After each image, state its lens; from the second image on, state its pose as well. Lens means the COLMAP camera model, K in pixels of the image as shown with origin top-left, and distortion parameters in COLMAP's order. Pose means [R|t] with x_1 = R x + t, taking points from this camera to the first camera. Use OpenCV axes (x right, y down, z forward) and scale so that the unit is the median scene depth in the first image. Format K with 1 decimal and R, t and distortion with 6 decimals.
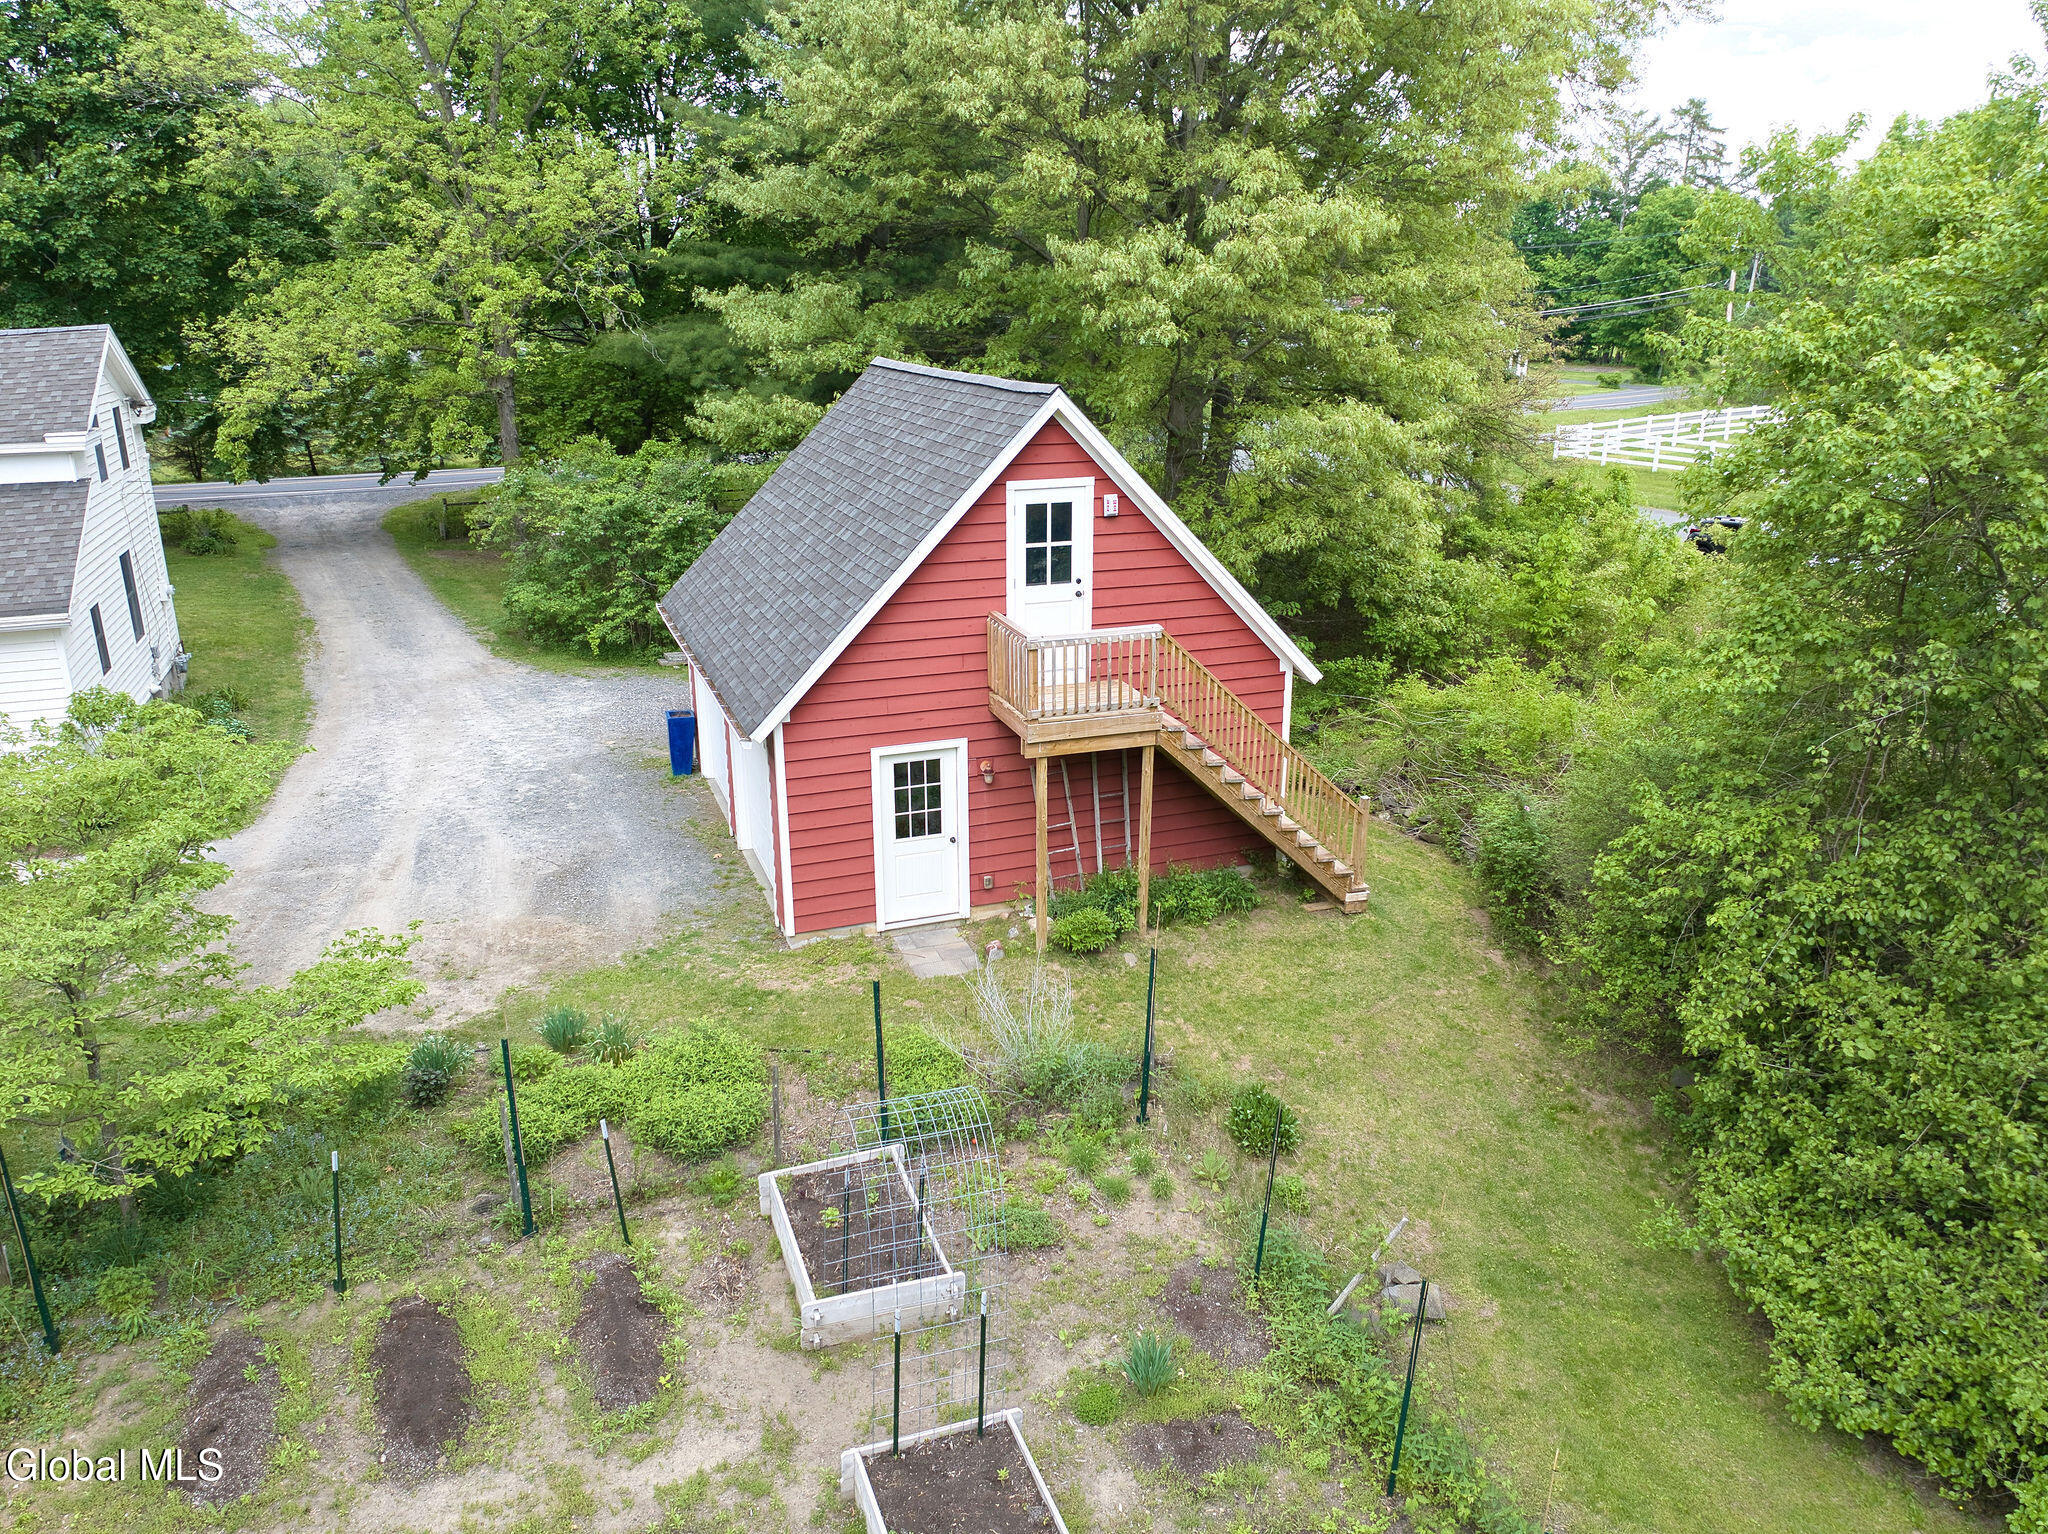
lens RADIAL K [[1457.6, 0, 1032.1], [0, 1457.6, 772.4], [0, 0, 1]] dist [0.004442, -0.010022]
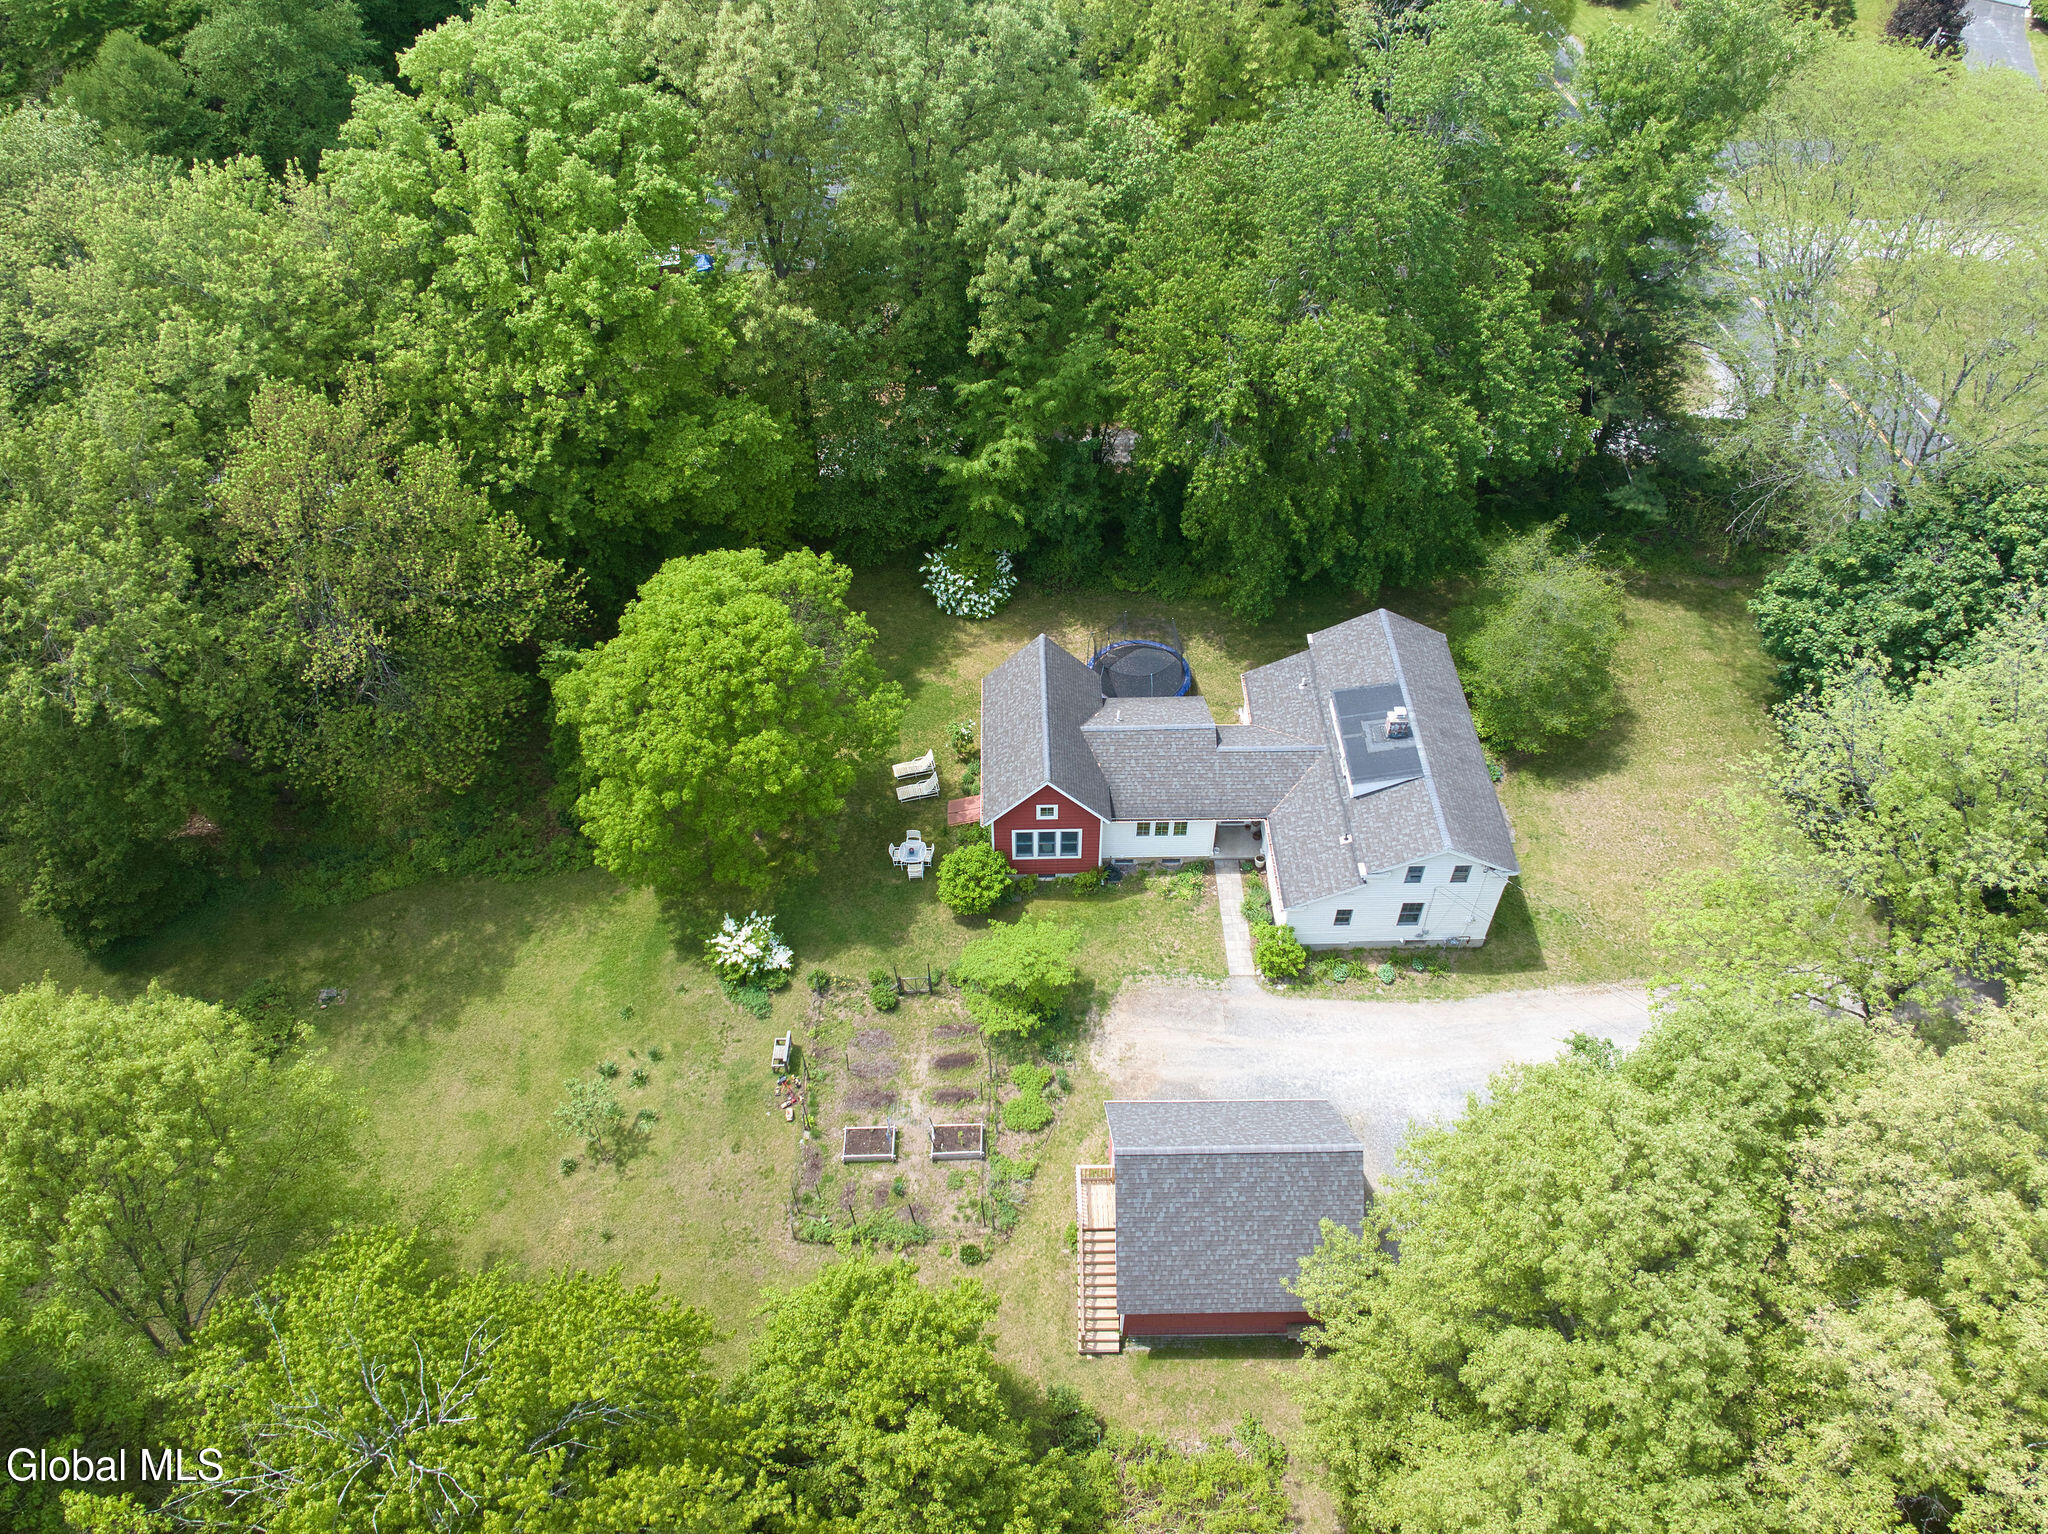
lens RADIAL K [[1457.6, 0, 1024.0], [0, 1457.6, 767.1], [0, 0, 1]] dist [0.004442, -0.010022]
pose [[-0.345216, 0.698778, -0.626526, 0.985886], [-0.287418, 0.556777, 0.779353, -2.105135], [0.893430, 0.449120, 0.008633, 0.367323]]
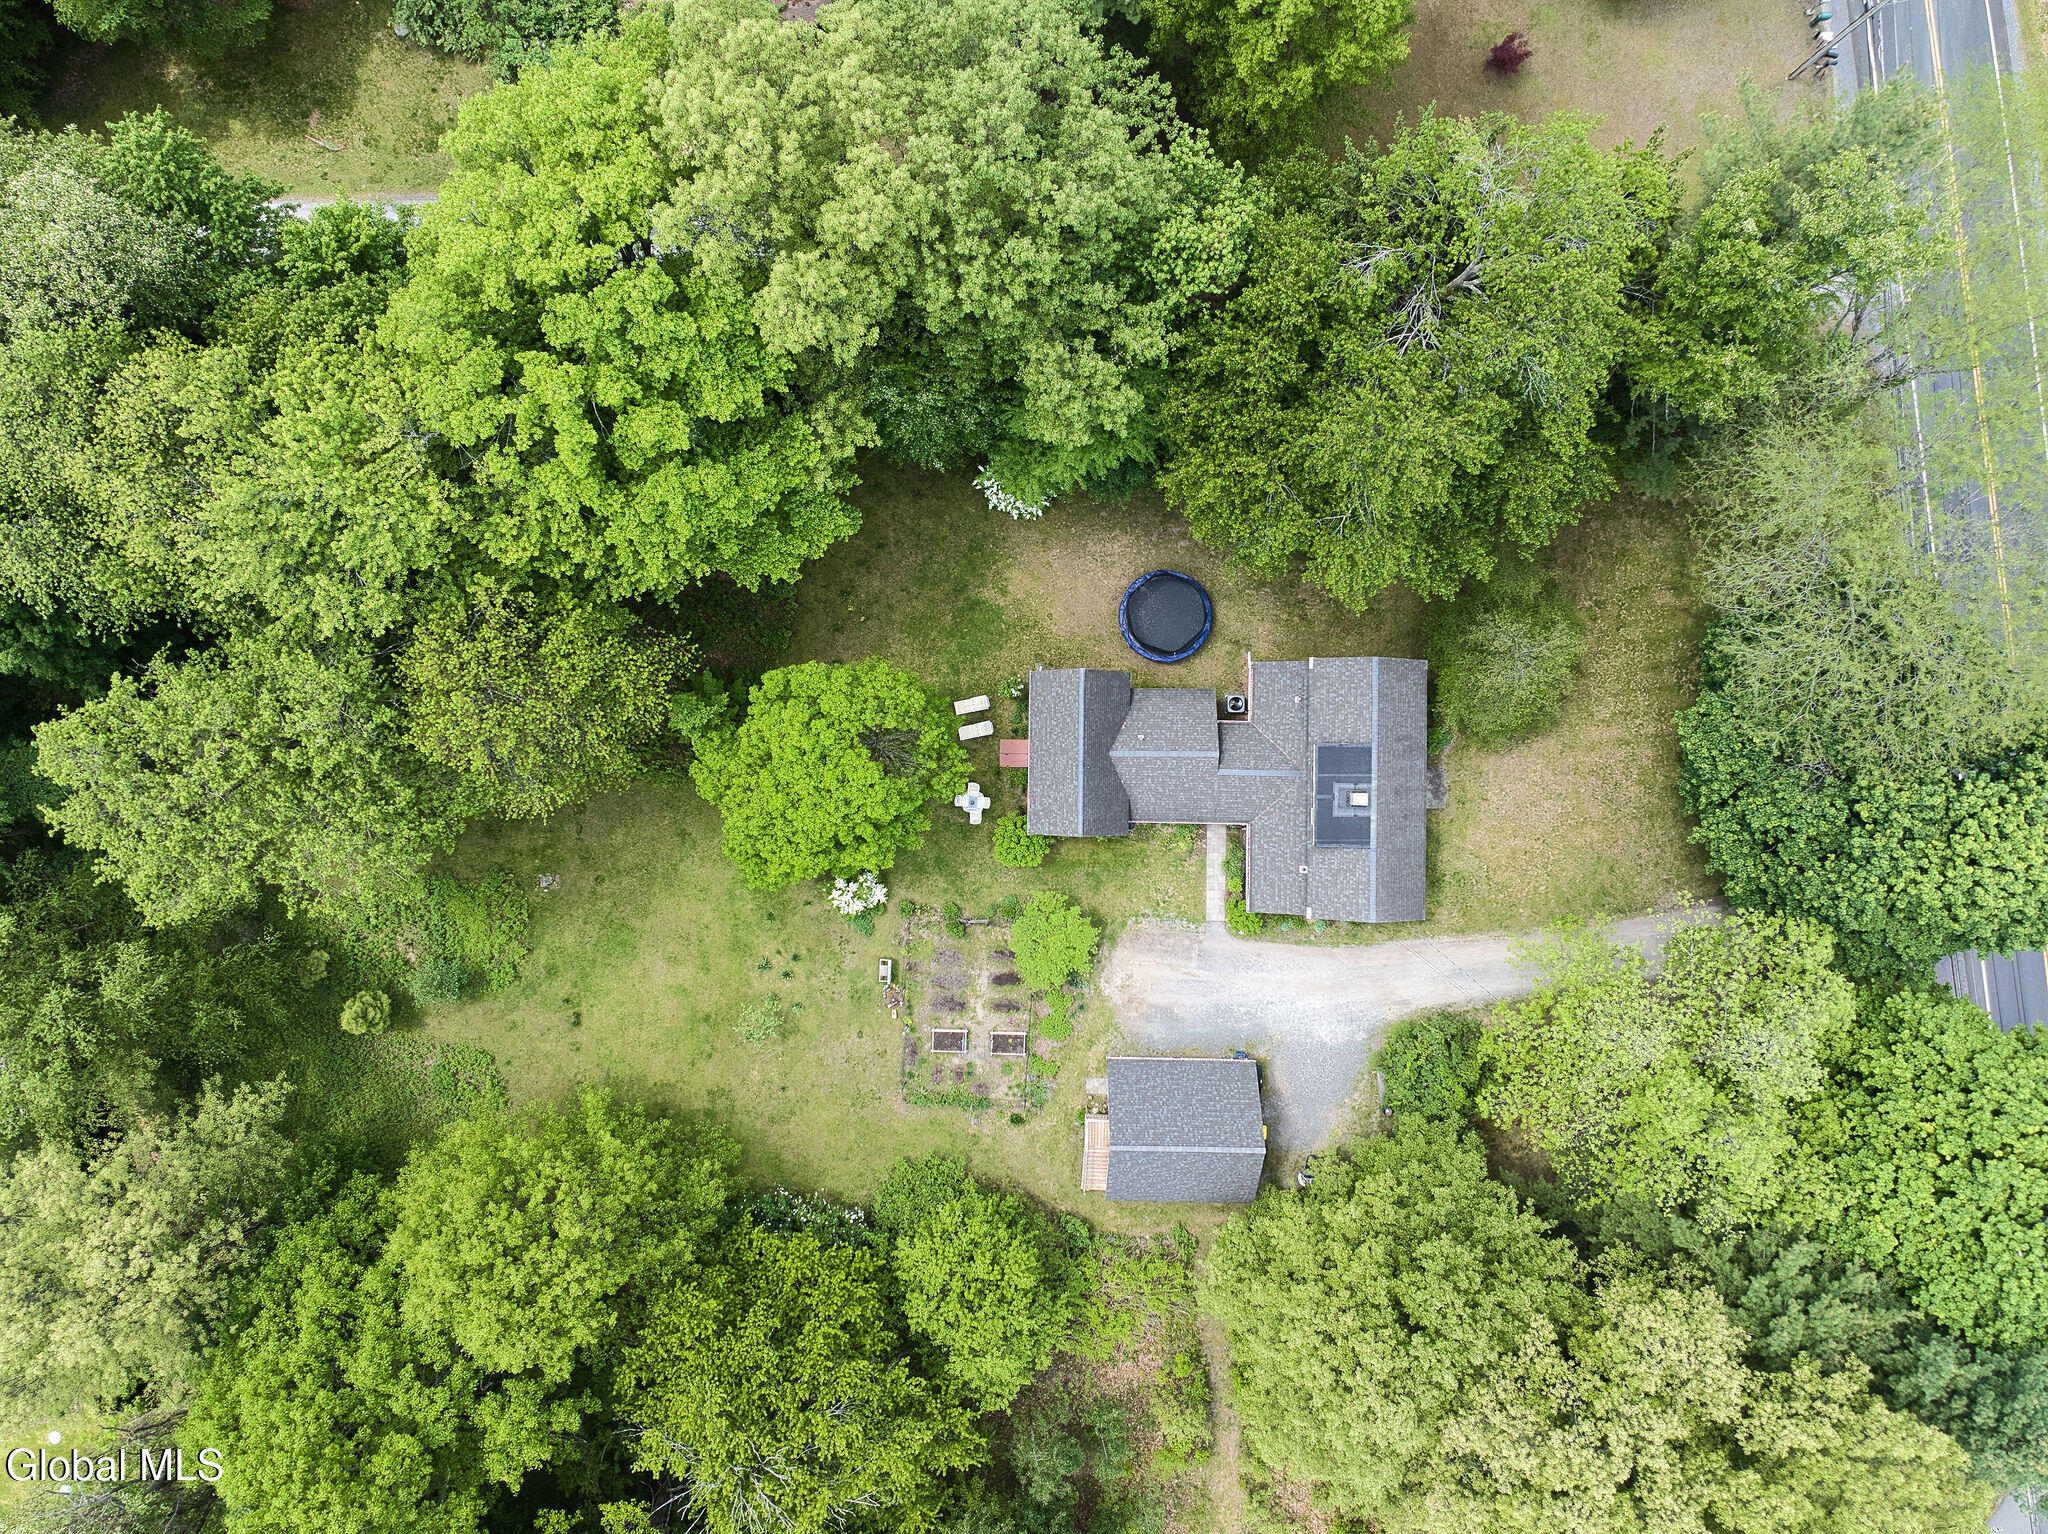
lens RADIAL K [[1457.6, 0, 1020.9], [0, 1457.6, 765.4], [0, 0, 1]] dist [0.004442, -0.010022]
pose [[-0.374231, 0.927154, 0.018354, -0.765775], [-0.281356, -0.132379, 0.950429, -3.202754], [0.883623, 0.350516, 0.310400, -0.764879]]
